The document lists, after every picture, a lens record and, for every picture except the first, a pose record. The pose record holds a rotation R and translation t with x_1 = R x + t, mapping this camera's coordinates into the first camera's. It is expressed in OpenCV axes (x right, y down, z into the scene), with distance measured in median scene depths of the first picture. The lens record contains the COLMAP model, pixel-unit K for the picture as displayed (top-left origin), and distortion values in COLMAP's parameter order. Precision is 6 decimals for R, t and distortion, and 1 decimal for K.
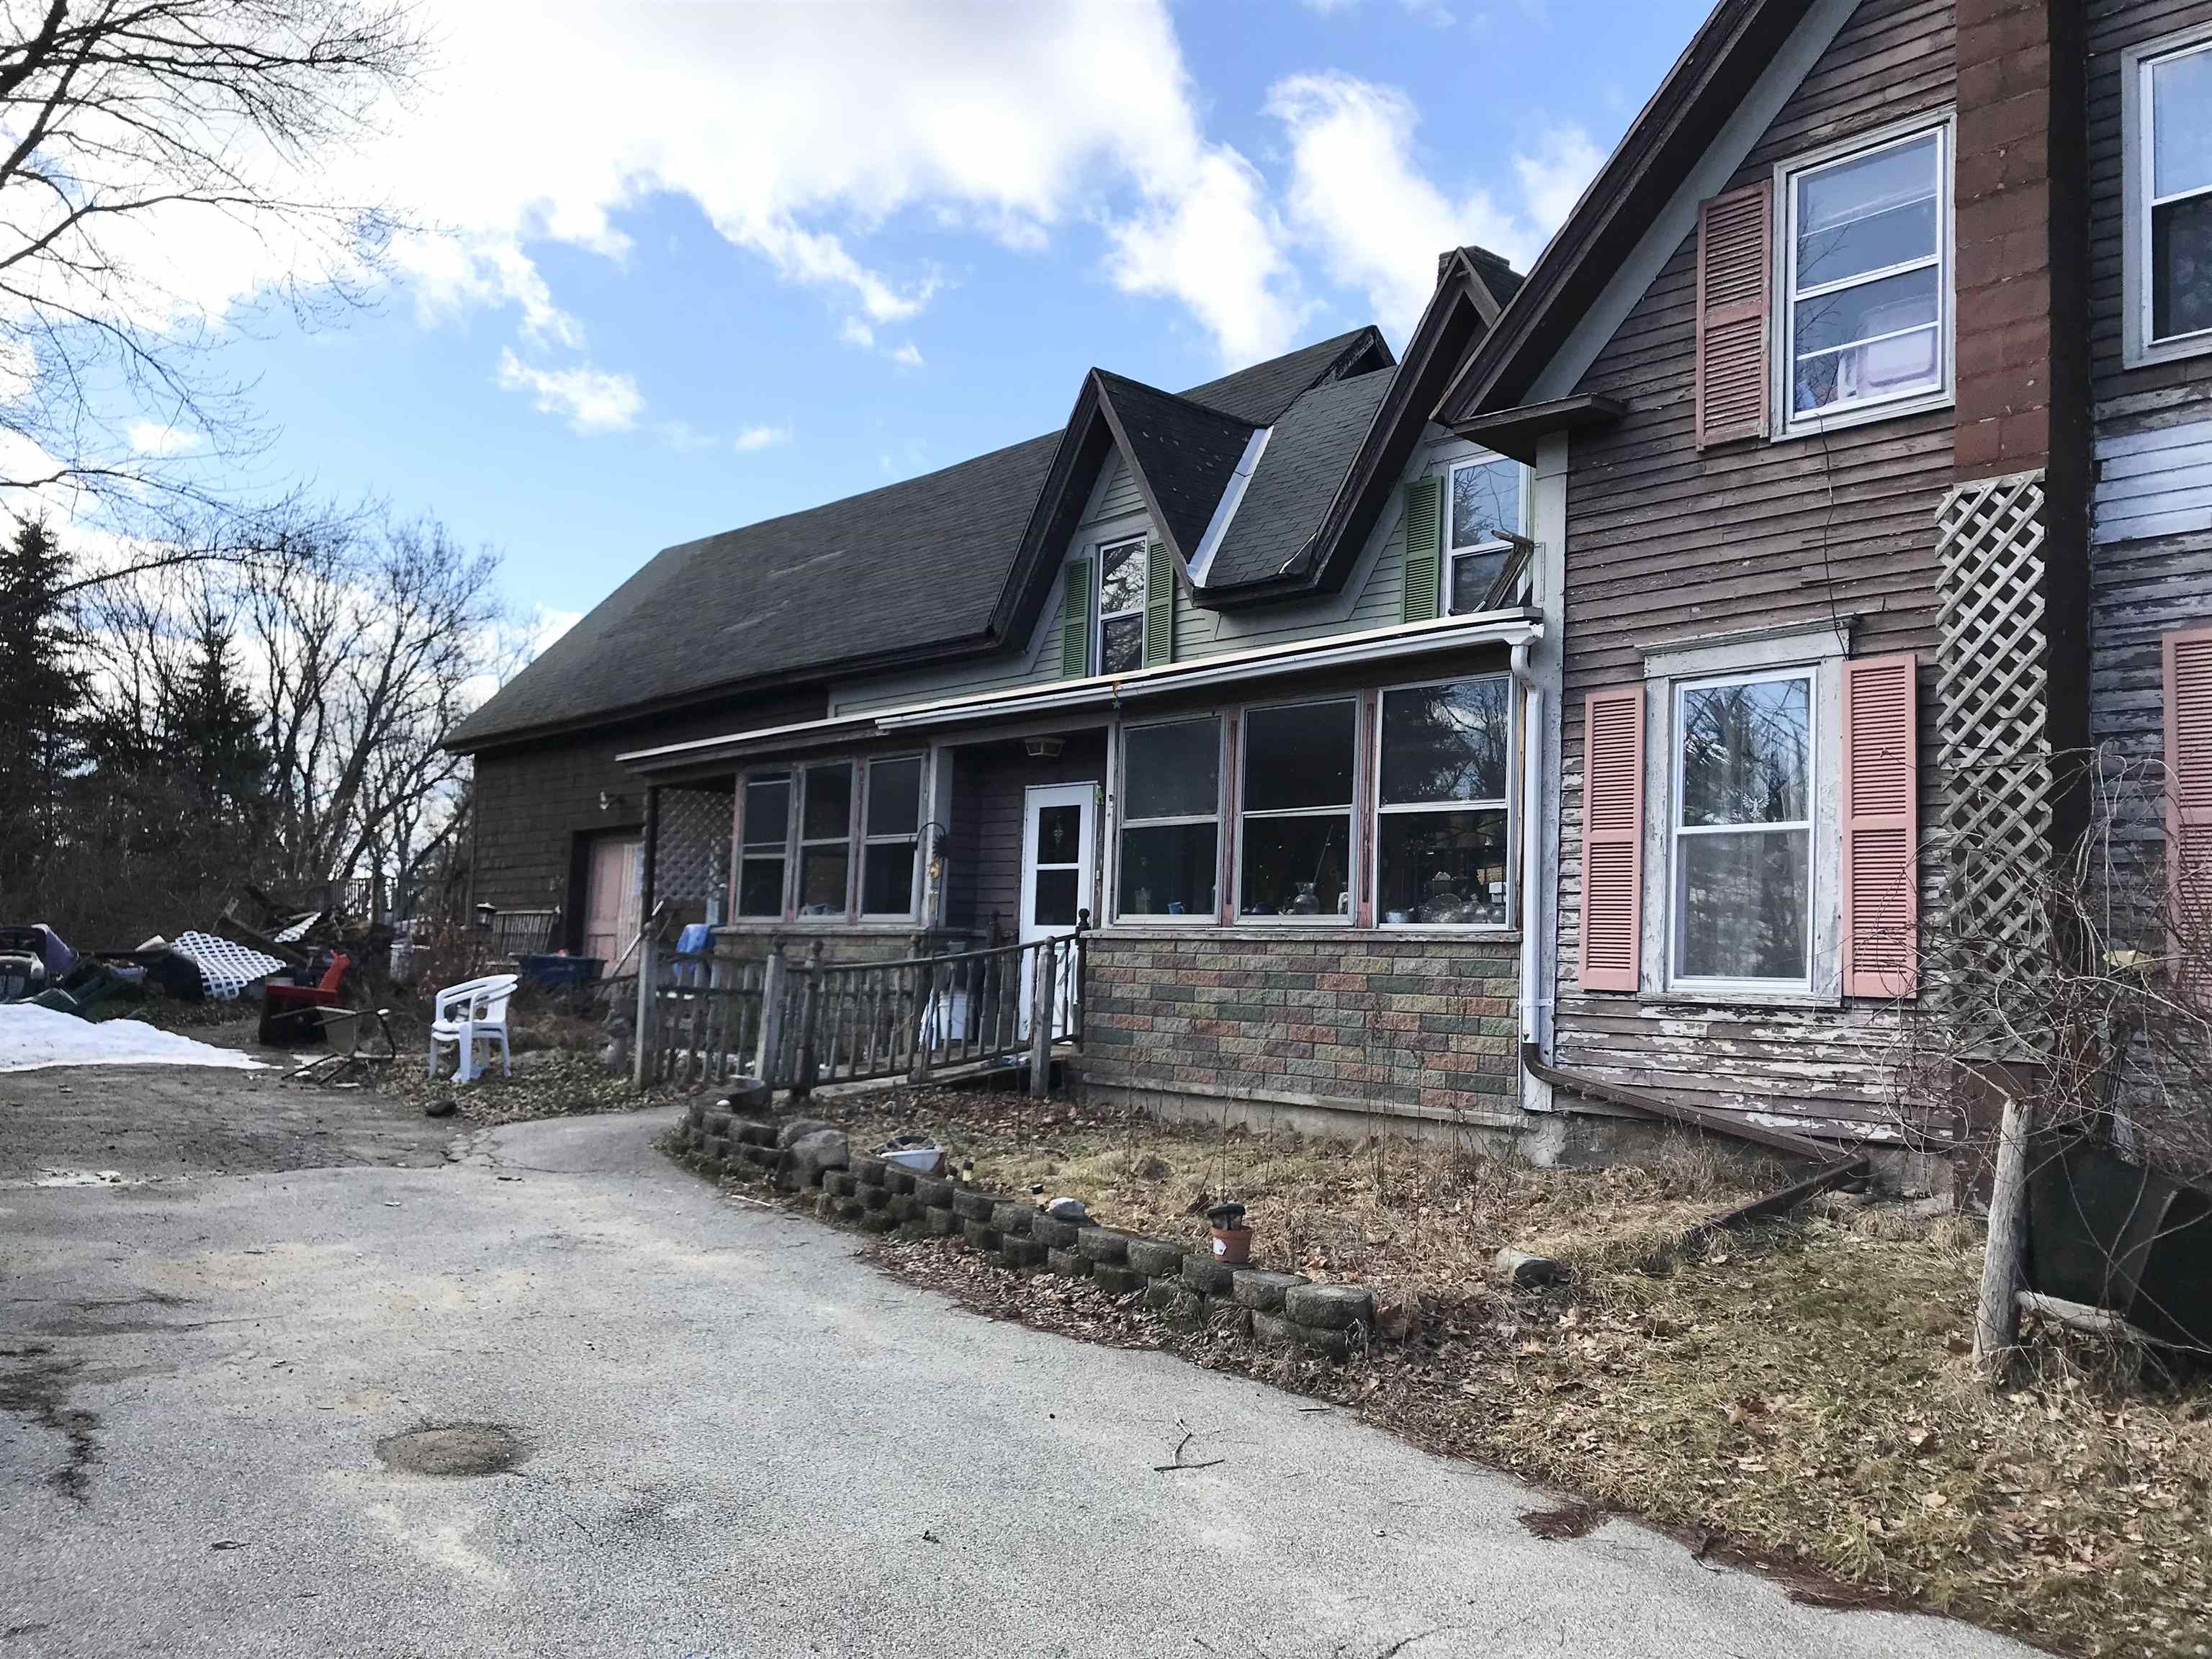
lens RADIAL K [[1774.6, 0, 1068.7], [0, 1774.6, 827.3], [0, 0, 1]] dist [-0.003346, 0.000358]
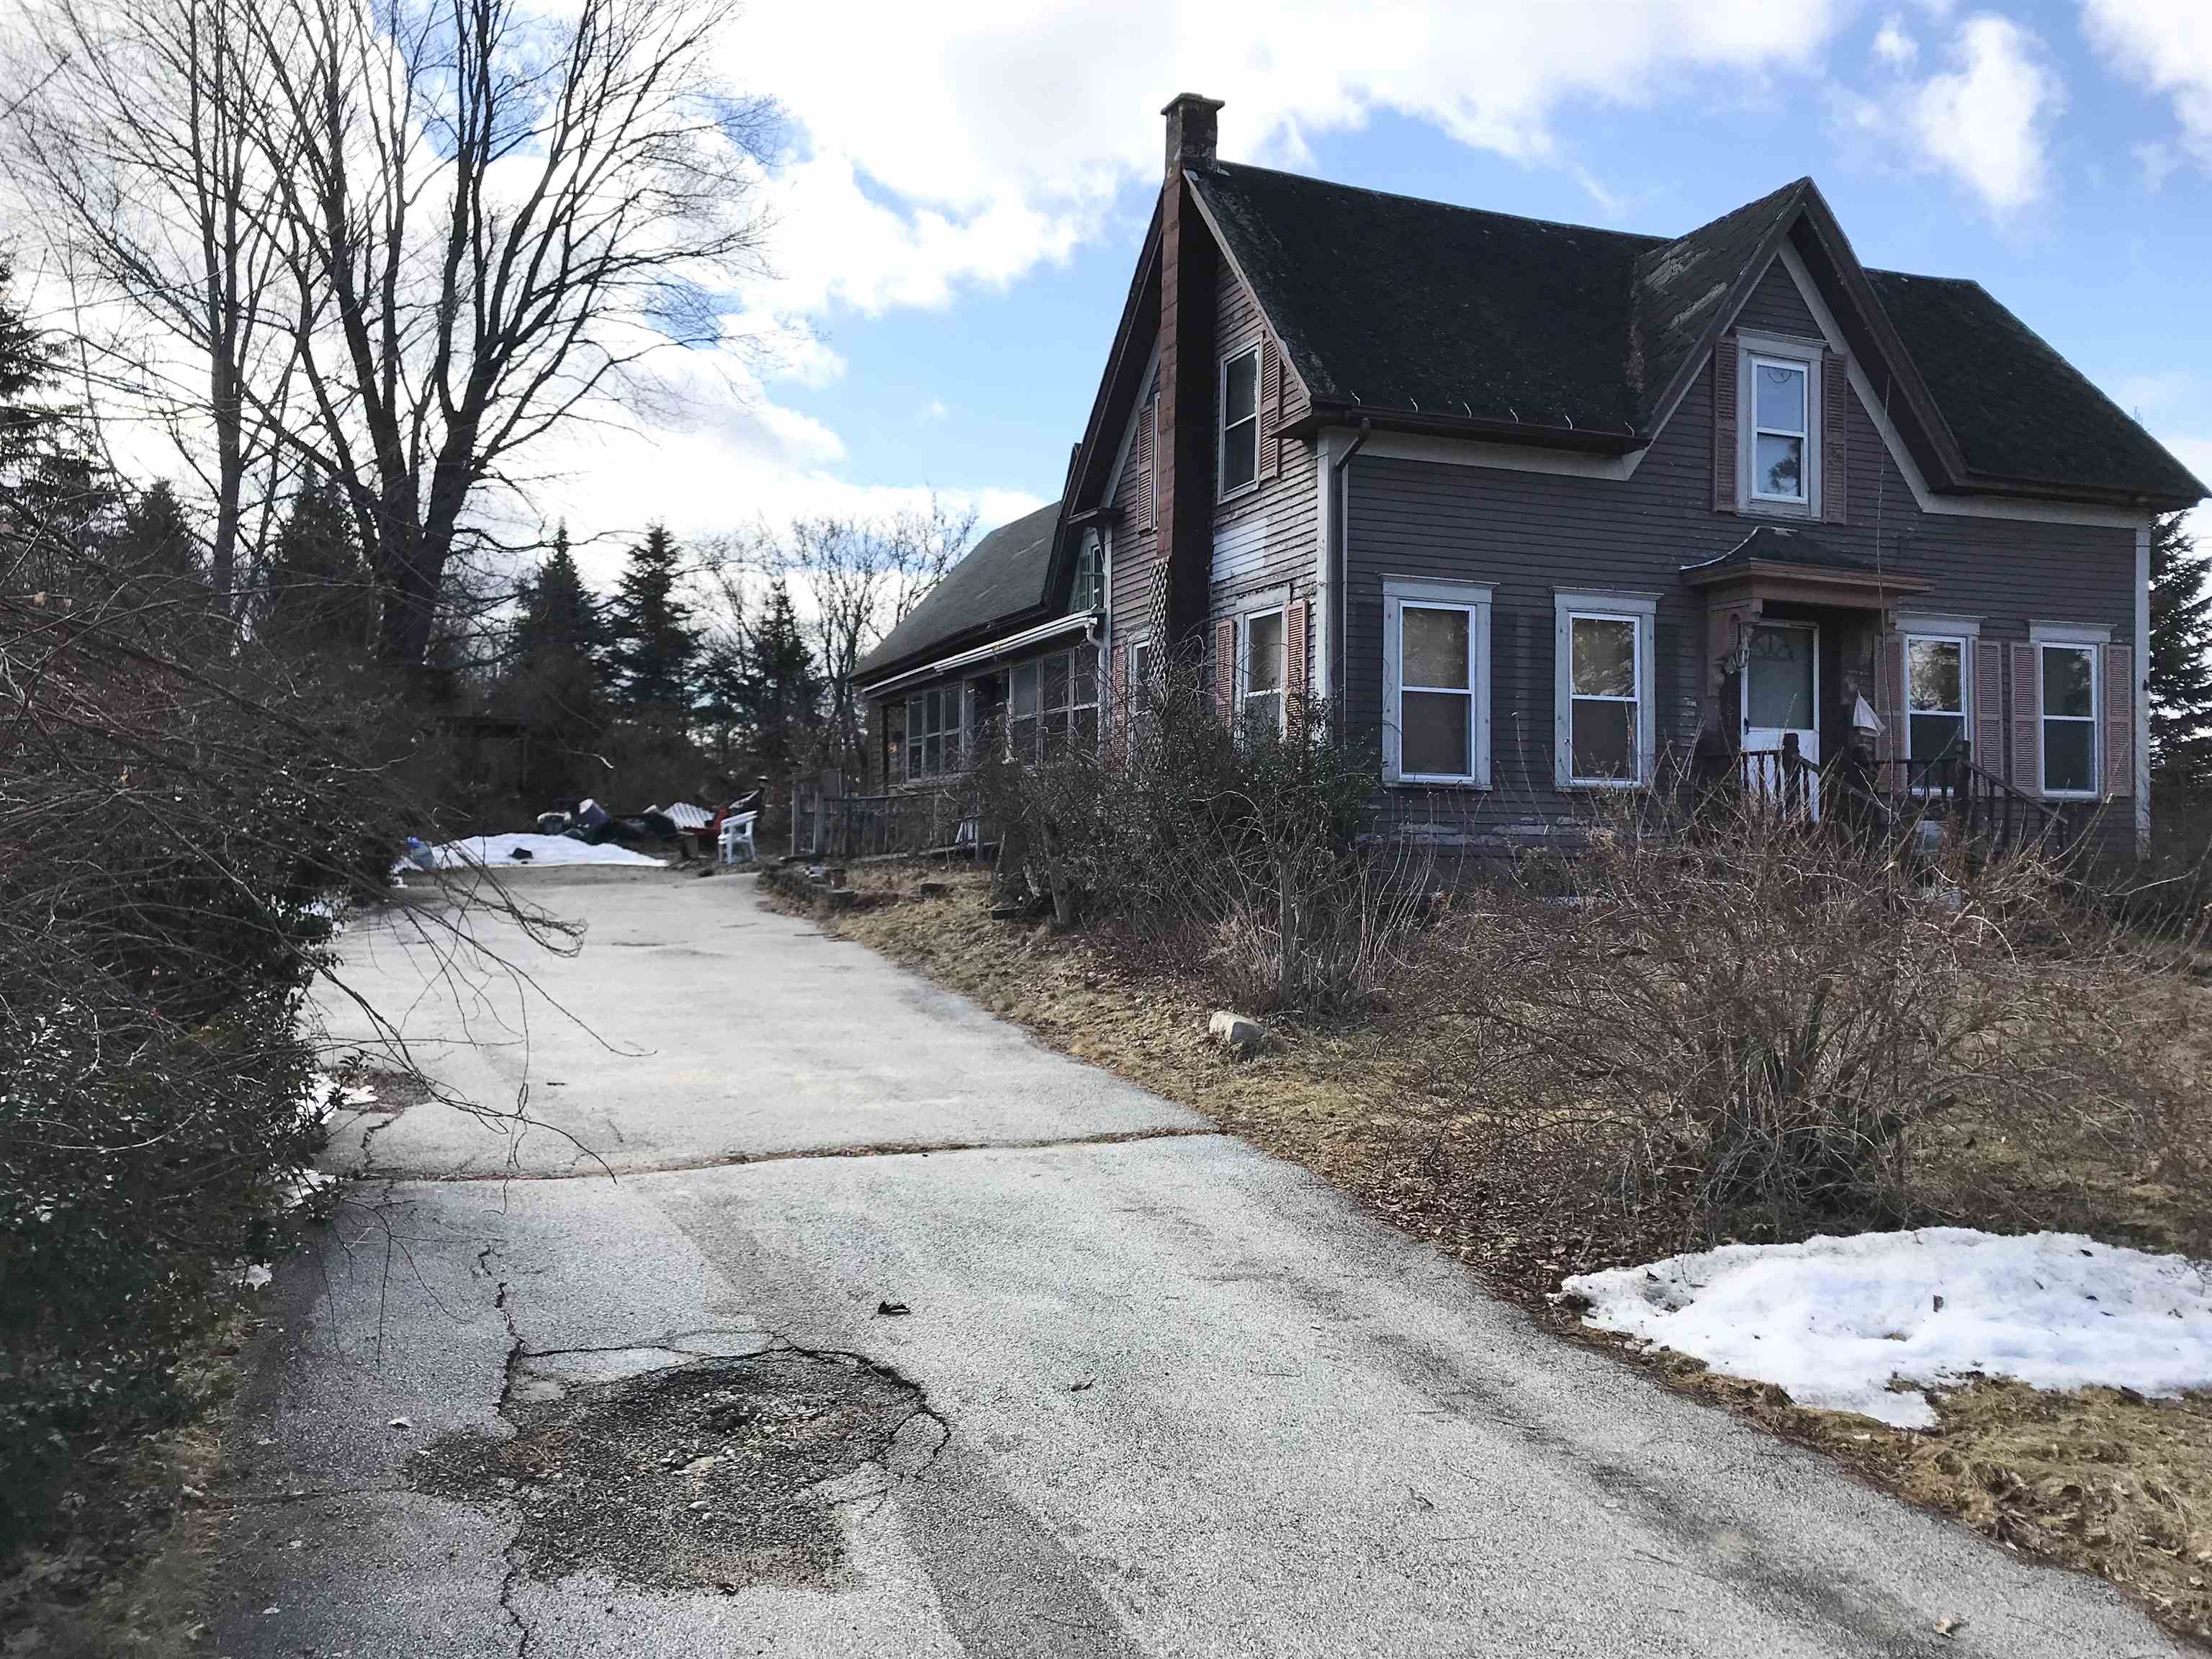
lens RADIAL K [[1754.6, 0, 1106.0], [0, 1754.6, 829.5], [0, 0, 1]] dist [0.007801, 0.005563]
pose [[0.942925, -0.030393, -0.331614, 0.373106], [0.052857, 0.996862, 0.058931, 0.005322], [0.328783, -0.073096, 0.941573, -0.377426]]
